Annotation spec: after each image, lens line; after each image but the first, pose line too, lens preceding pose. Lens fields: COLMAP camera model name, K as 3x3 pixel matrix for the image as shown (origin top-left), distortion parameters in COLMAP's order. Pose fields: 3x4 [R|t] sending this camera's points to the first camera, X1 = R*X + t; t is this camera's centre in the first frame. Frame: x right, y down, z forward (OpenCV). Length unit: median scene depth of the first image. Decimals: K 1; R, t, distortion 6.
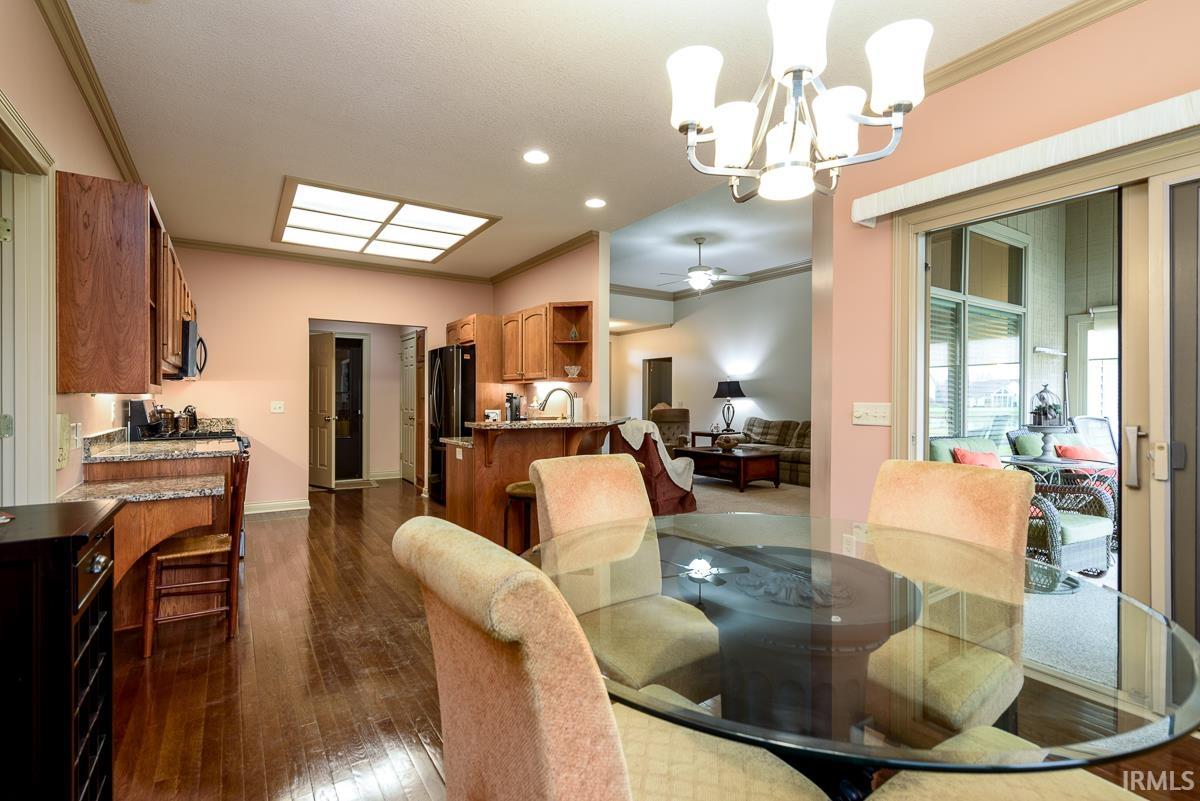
lens RADIAL K [[564.7, 0, 602.4], [0, 564.7, 399.3], [0, 0, 1]] dist [0.011391, -0.000875]
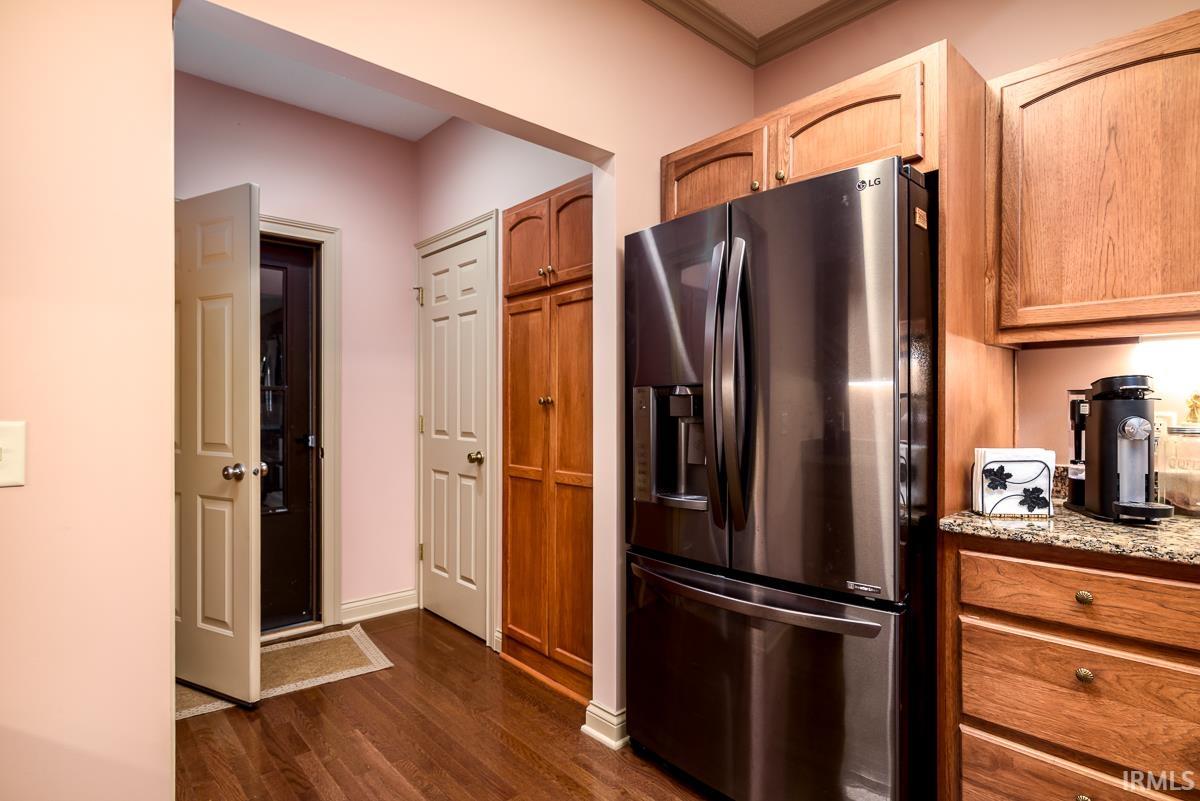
lens RADIAL K [[616.4, 0, 593.8], [0, 616.4, 407.2], [0, 0, 1]] dist [-0.000370, -0.002505]
pose [[0.989775, -0.004502, 0.142563, -0.400859], [0.004170, 0.999988, 0.002631, -0.000171], [-0.142573, -0.002009, 0.989782, 0.759462]]
